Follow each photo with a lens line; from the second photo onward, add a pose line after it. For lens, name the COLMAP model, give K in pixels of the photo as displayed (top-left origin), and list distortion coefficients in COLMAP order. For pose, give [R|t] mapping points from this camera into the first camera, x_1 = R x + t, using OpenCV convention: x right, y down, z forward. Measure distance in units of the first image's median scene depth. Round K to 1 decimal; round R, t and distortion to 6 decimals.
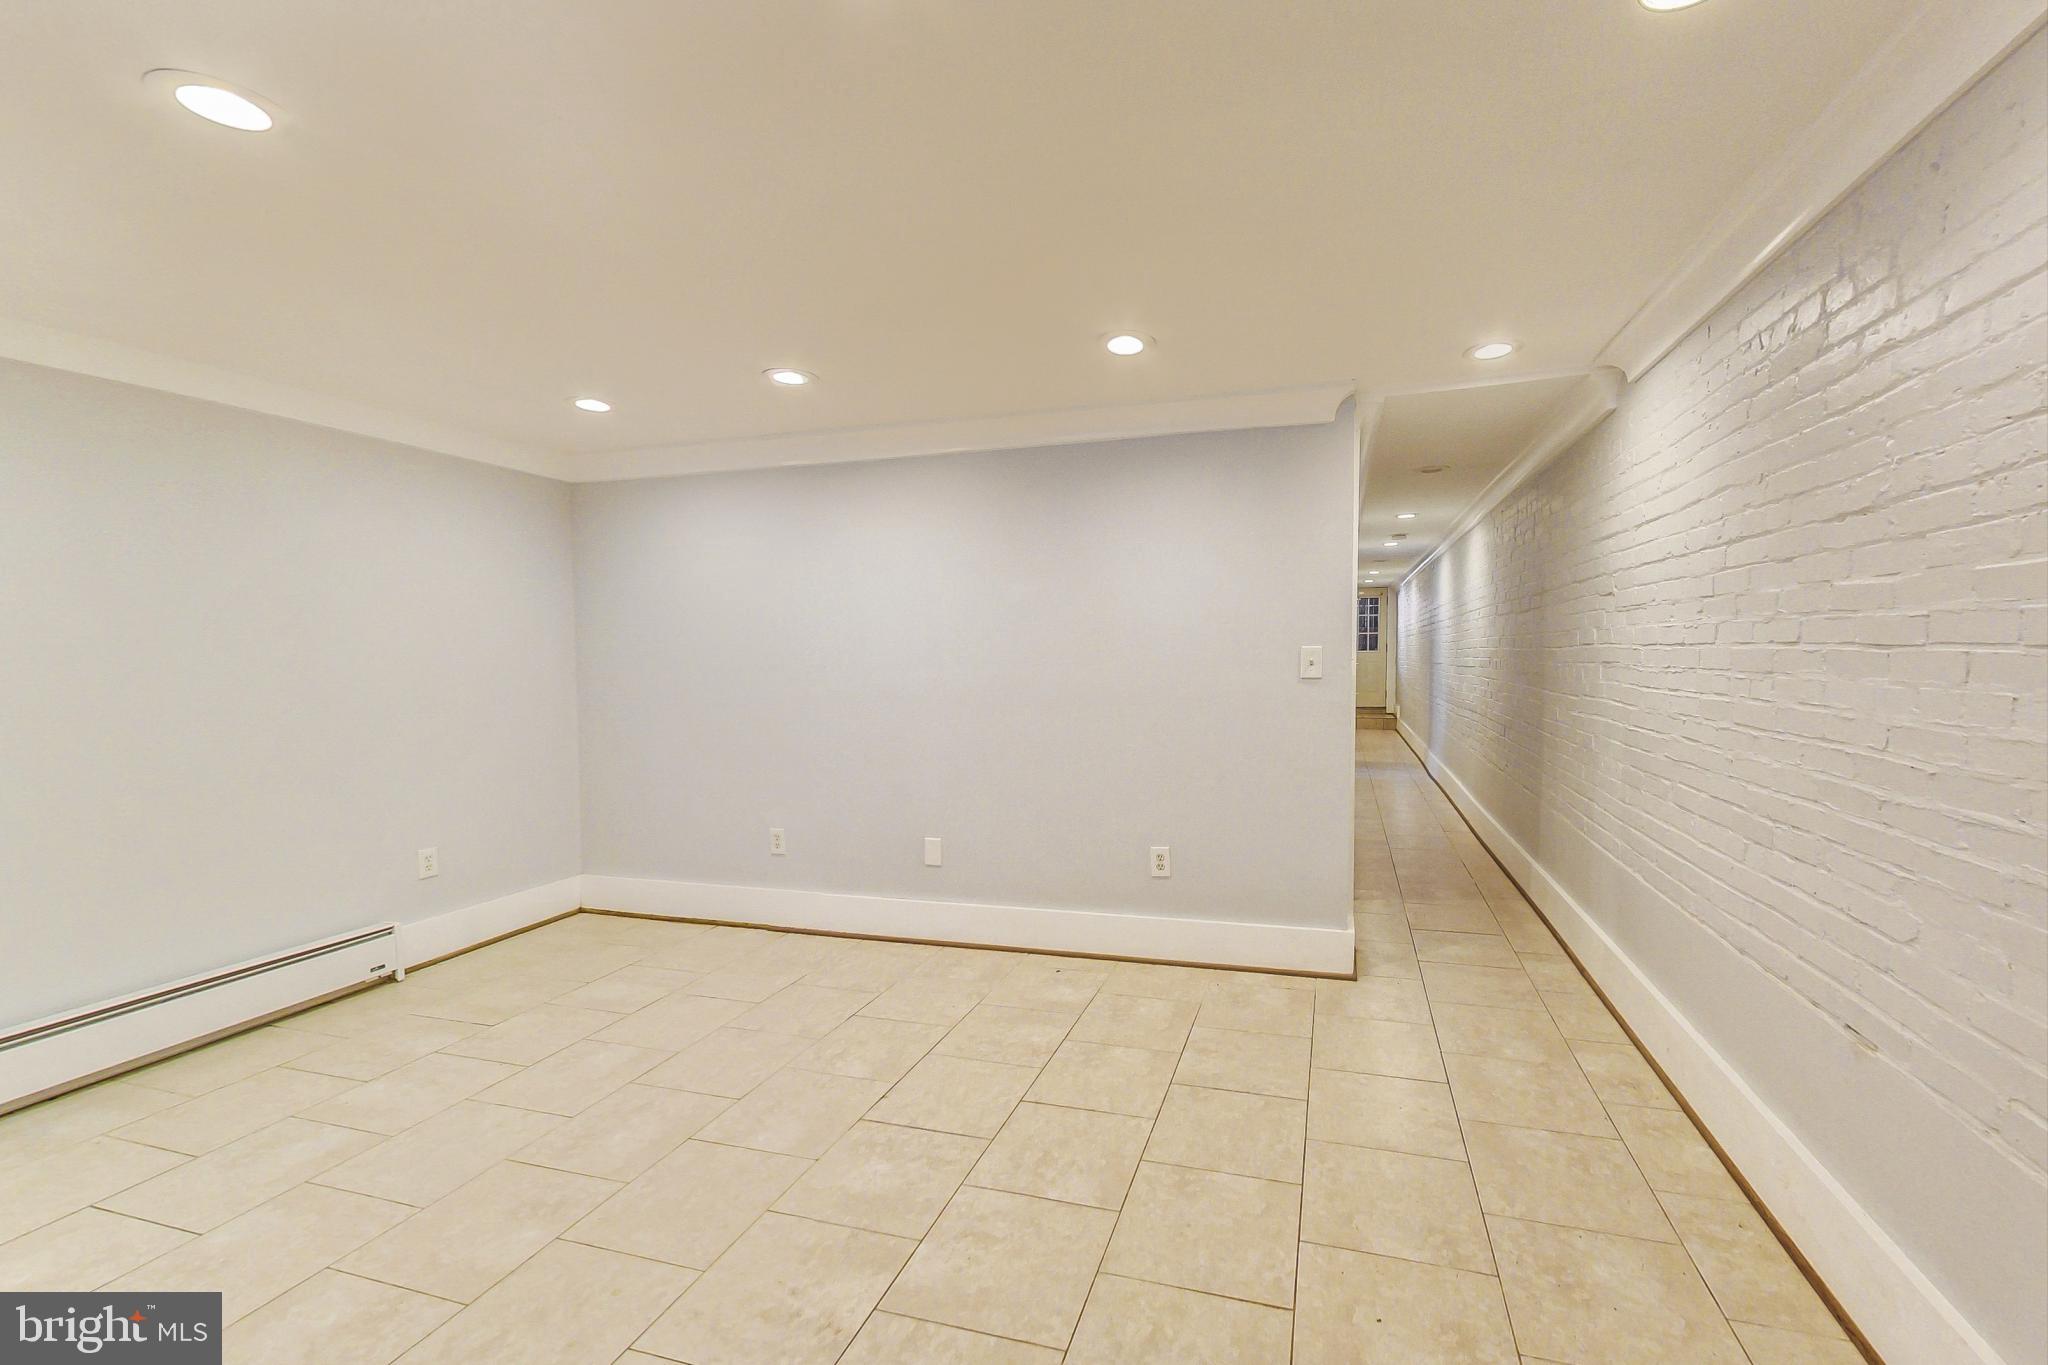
lens RADIAL K [[783.3, 0, 1024.0], [0, 783.3, 682.5], [0, 0, 1]] dist [0.008662, 0.000033]
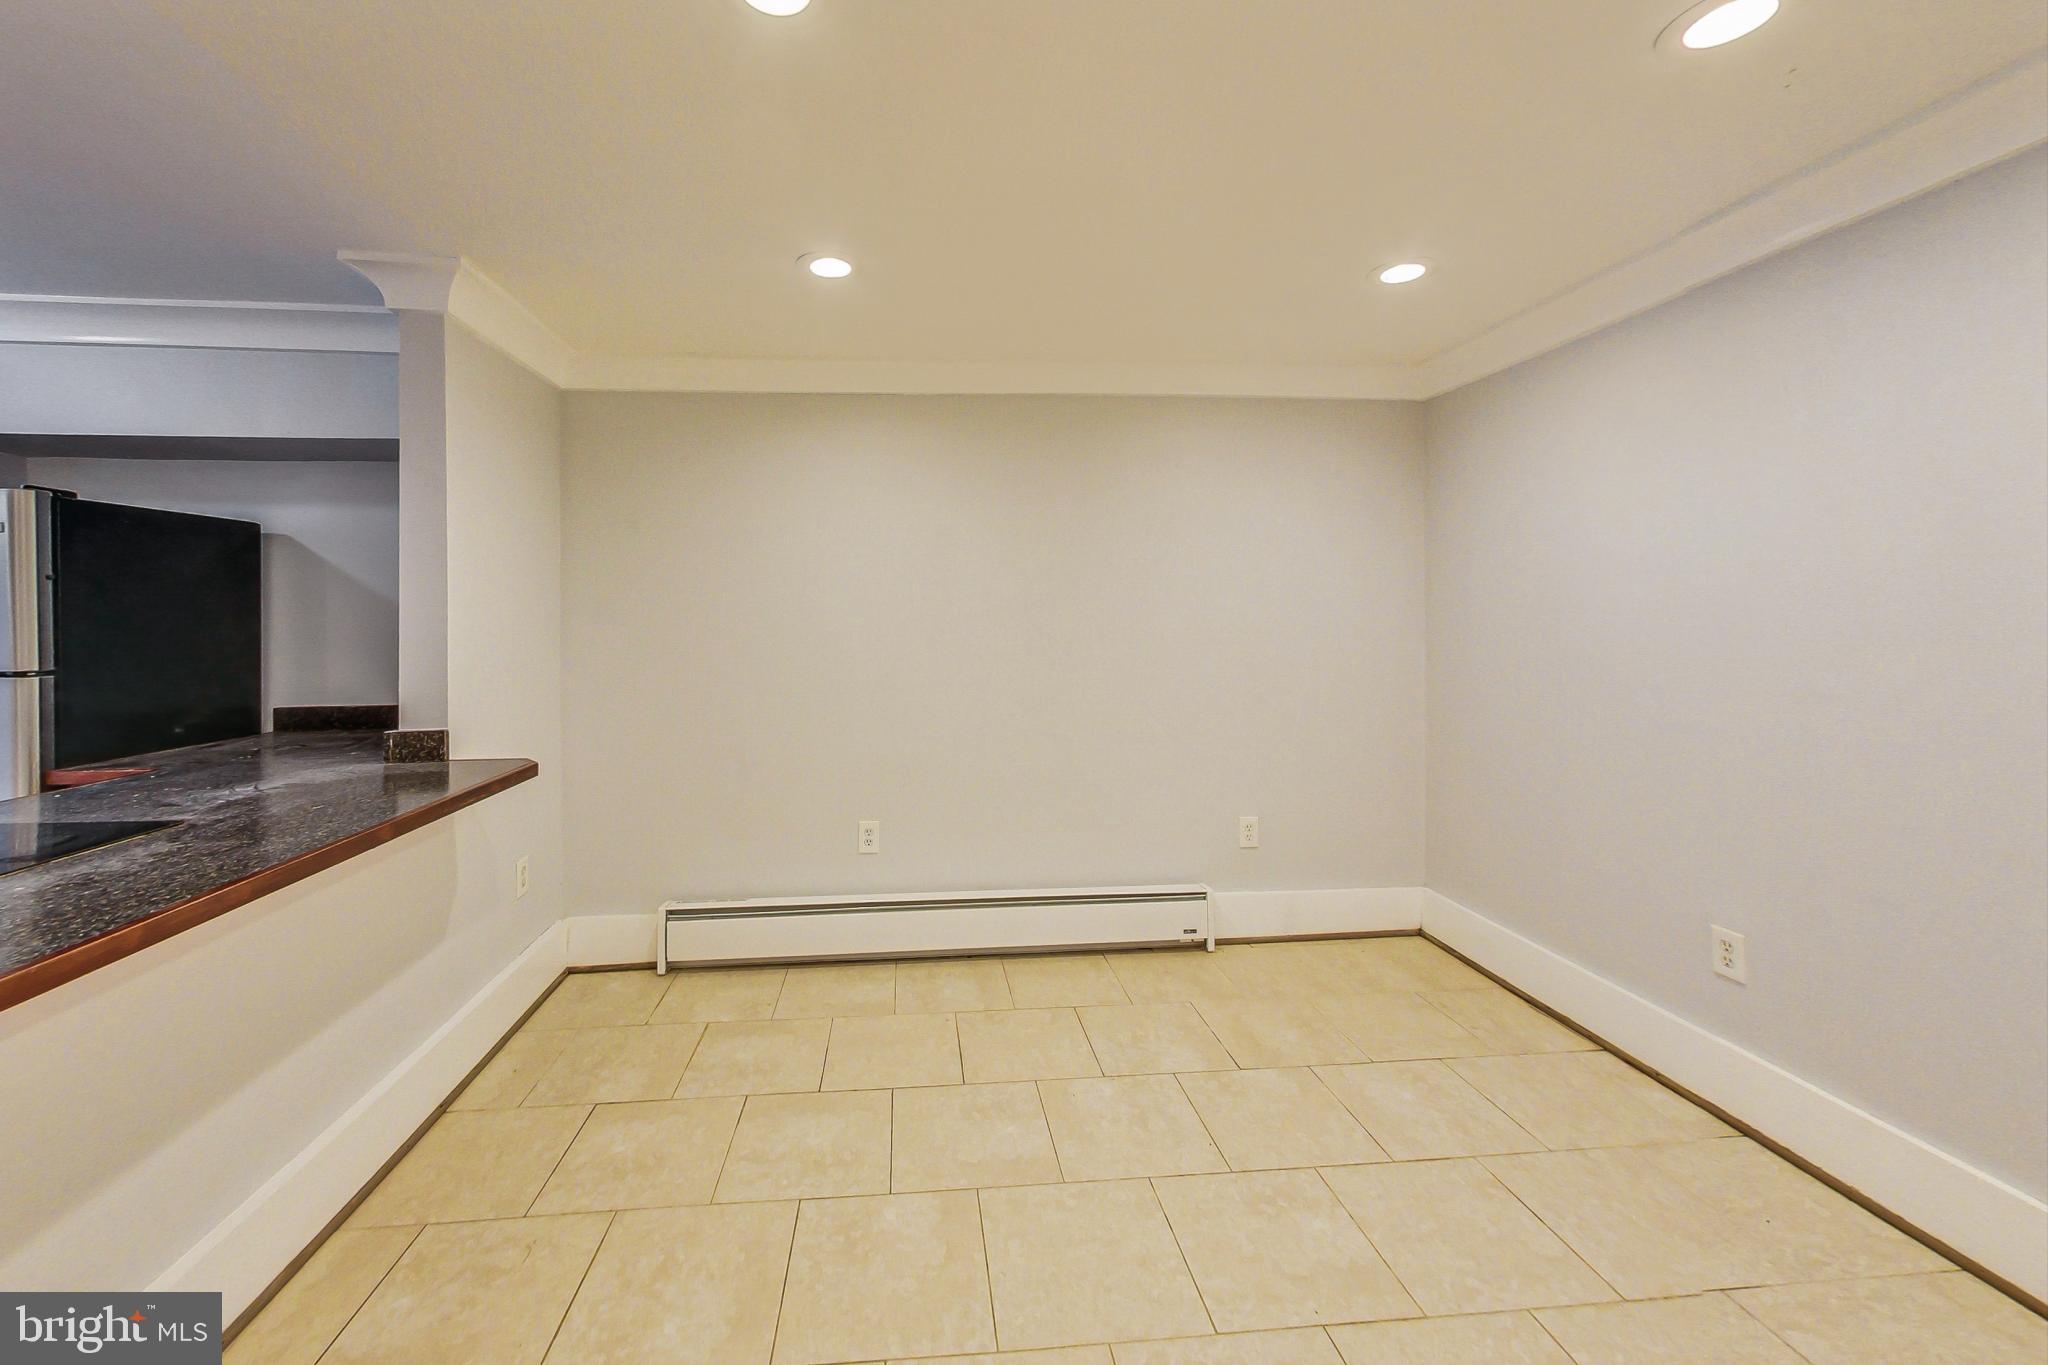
lens RADIAL K [[773.2, 0, 998.2], [0, 773.2, 619.5], [0, 0, 1]] dist [-0.010281, -0.000192]
pose [[0.423242, 0.012216, -0.905934, -0.081884], [-0.032585, 0.999467, -0.001746, -0.016671], [0.905431, 0.030258, 0.423414, 0.487772]]
